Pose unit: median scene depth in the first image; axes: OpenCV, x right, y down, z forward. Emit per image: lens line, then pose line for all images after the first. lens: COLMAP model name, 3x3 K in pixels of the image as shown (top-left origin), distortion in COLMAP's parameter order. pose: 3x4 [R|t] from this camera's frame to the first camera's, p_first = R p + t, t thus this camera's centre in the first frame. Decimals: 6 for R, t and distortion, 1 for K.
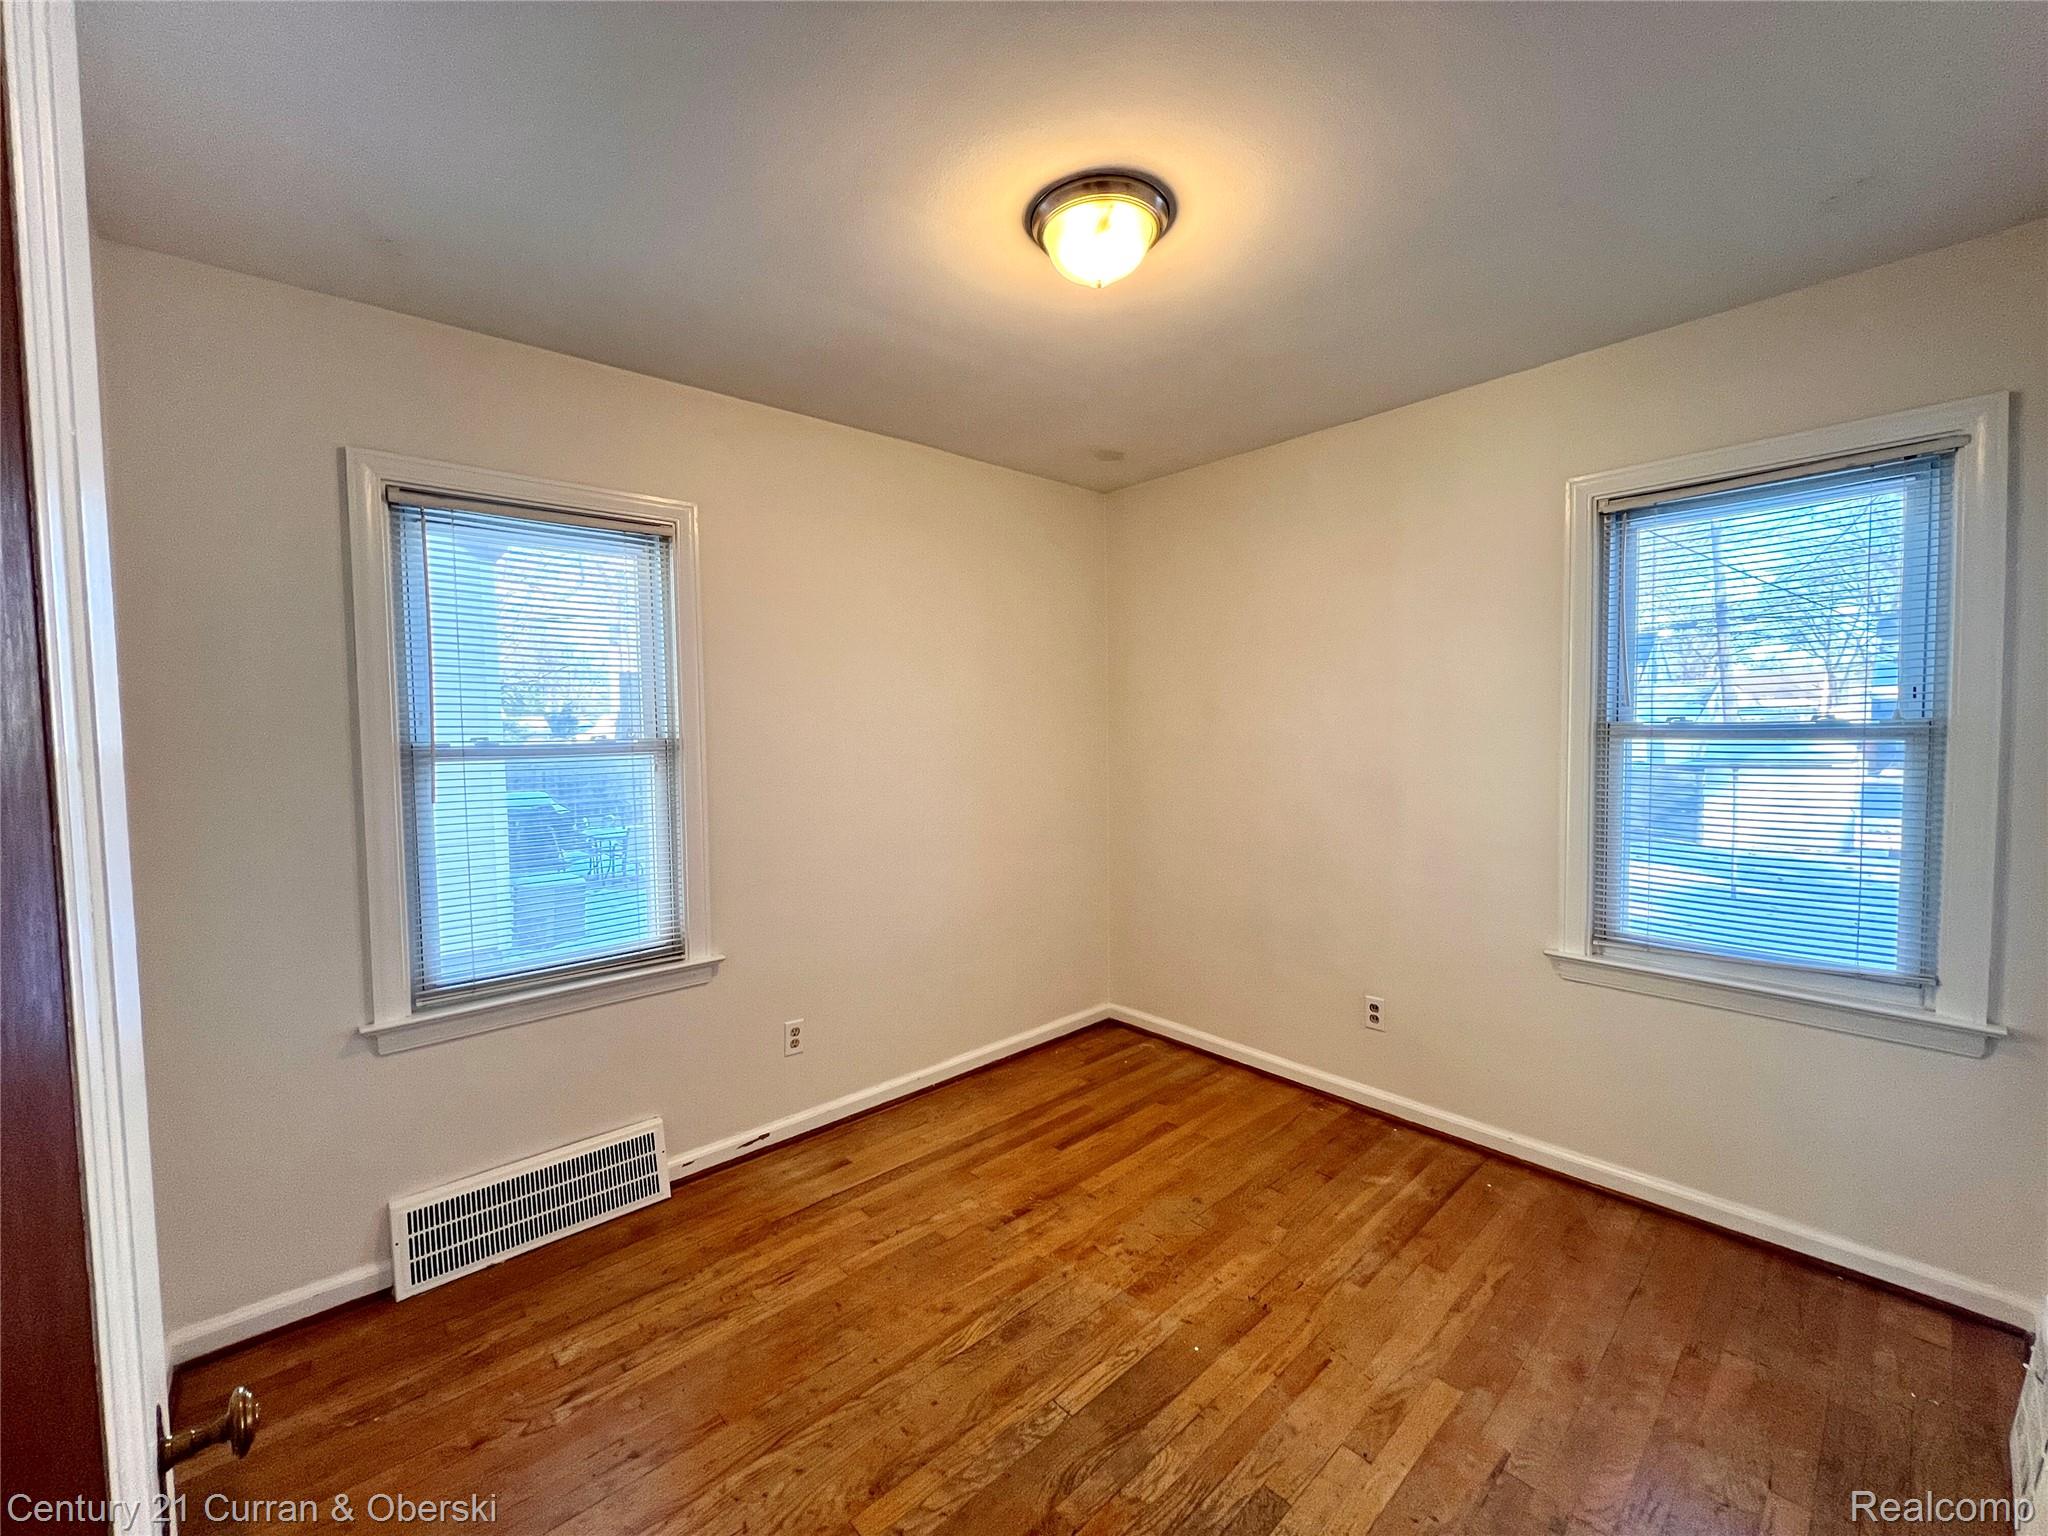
lens RADIAL K [[804.8, 0, 1021.3], [0, 804.8, 760.9], [0, 0, 1]] dist [-0.001549, -0.000068]
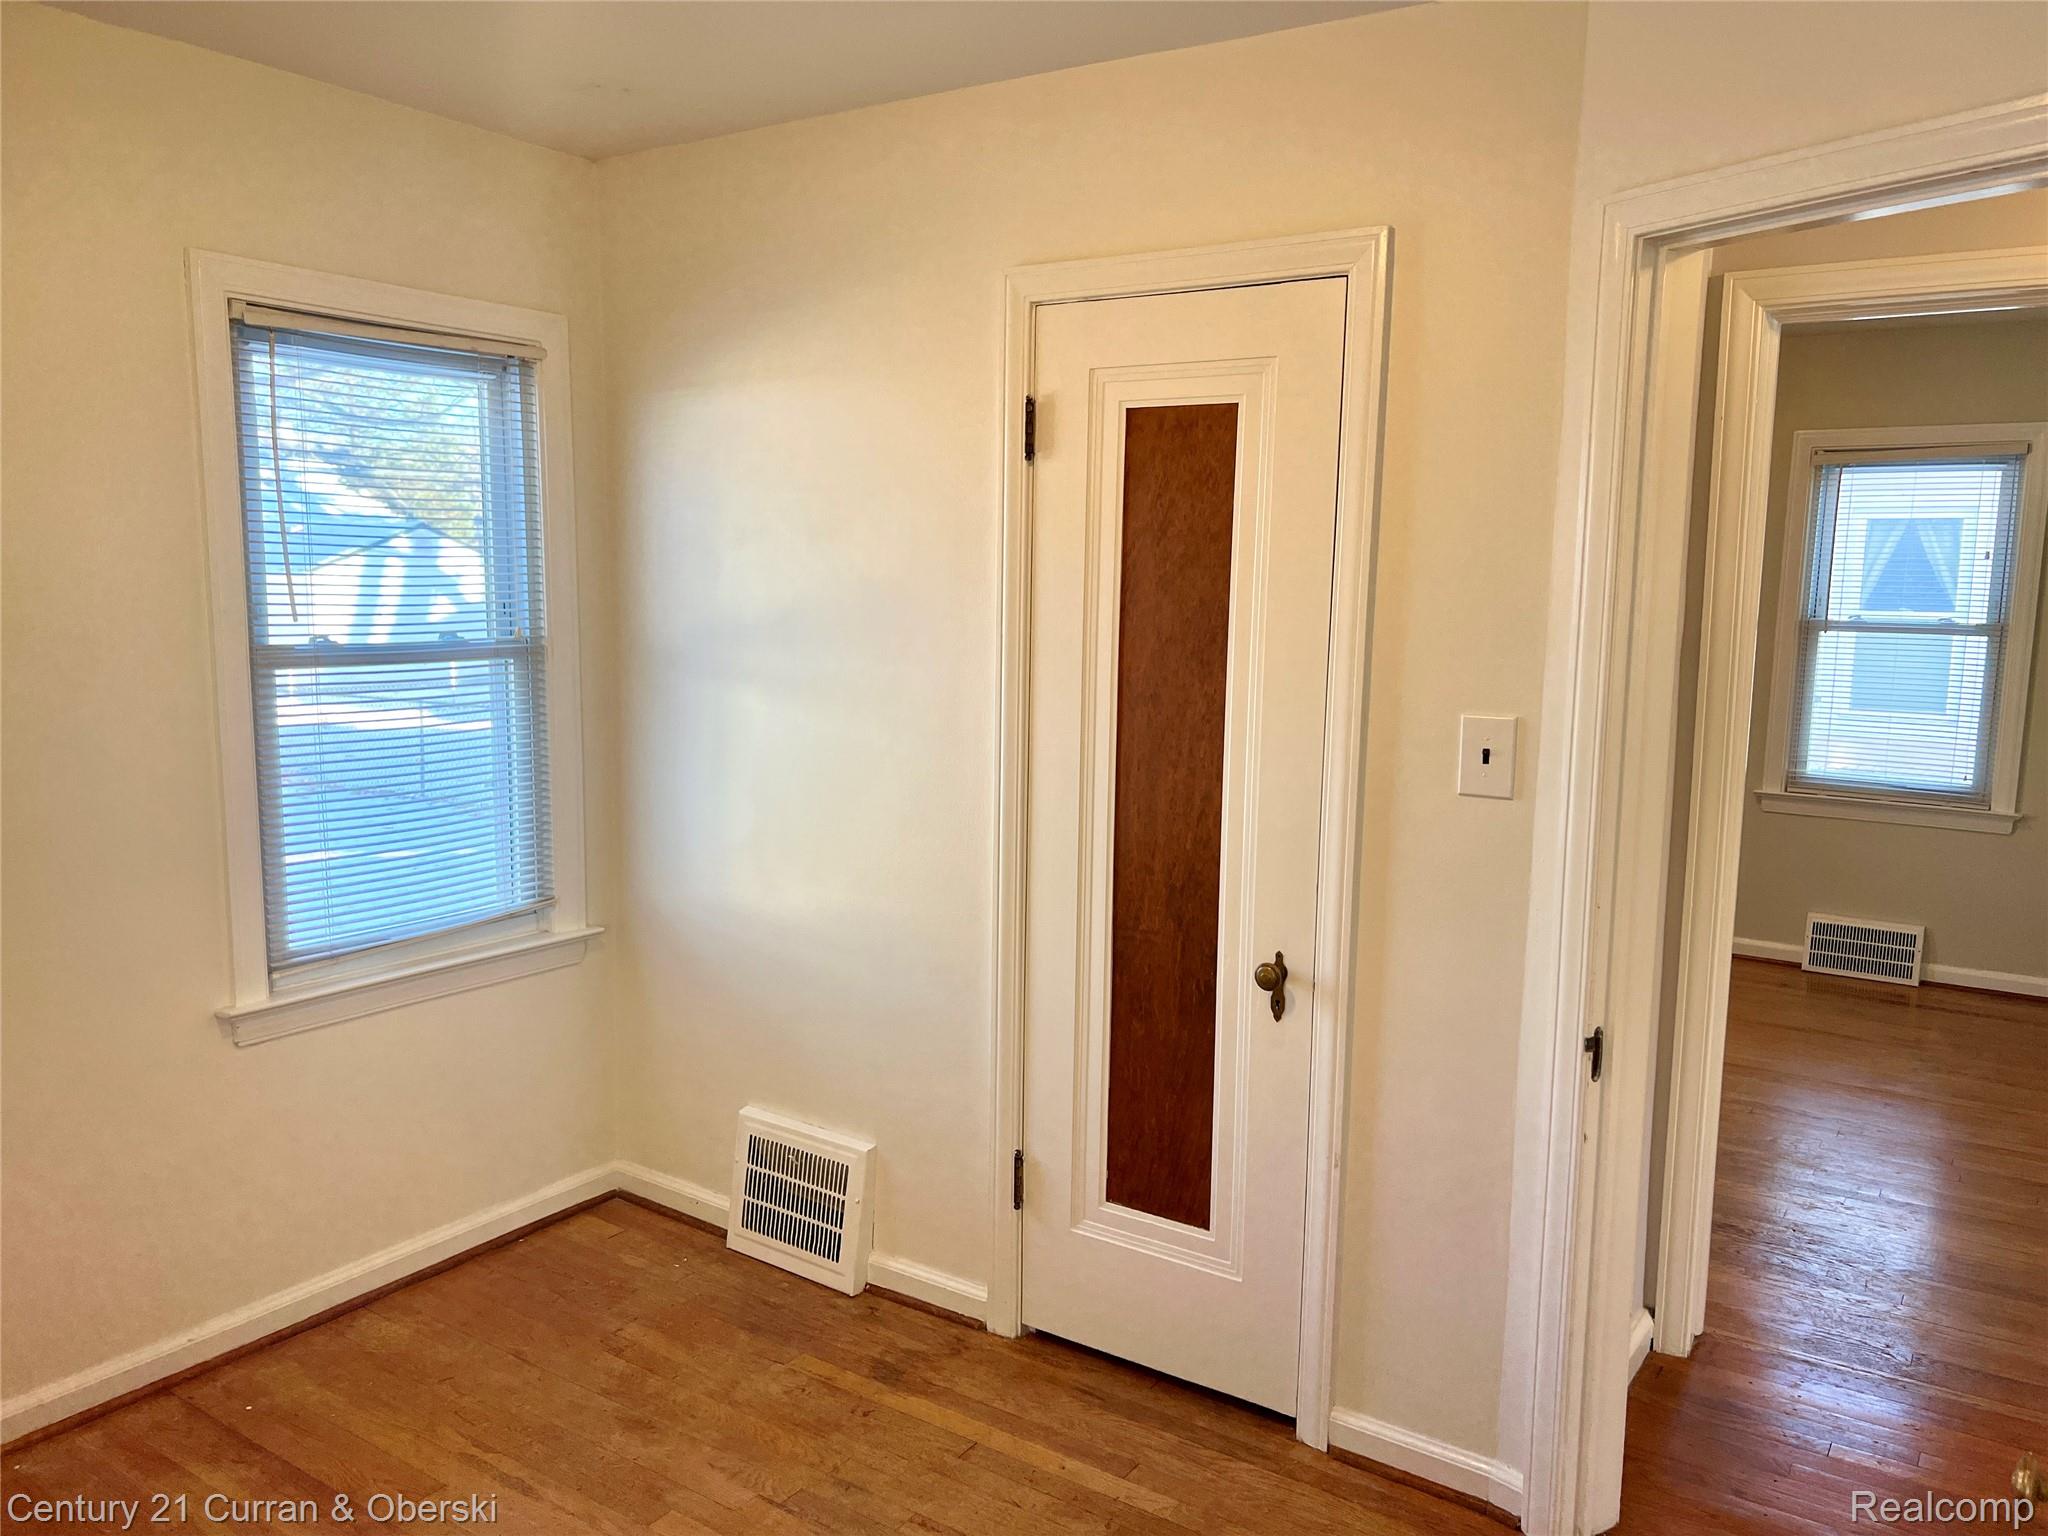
lens RADIAL K [[1527.9, 0, 1023.7], [0, 1527.9, 762.3], [0, 0, 1]] dist [0.046643, -0.043229]
pose [[-0.244190, -0.113508, 0.963061, -0.783473], [0.016707, 0.992486, 0.121212, -0.113935], [-0.969584, 0.045688, -0.240458, 0.836533]]
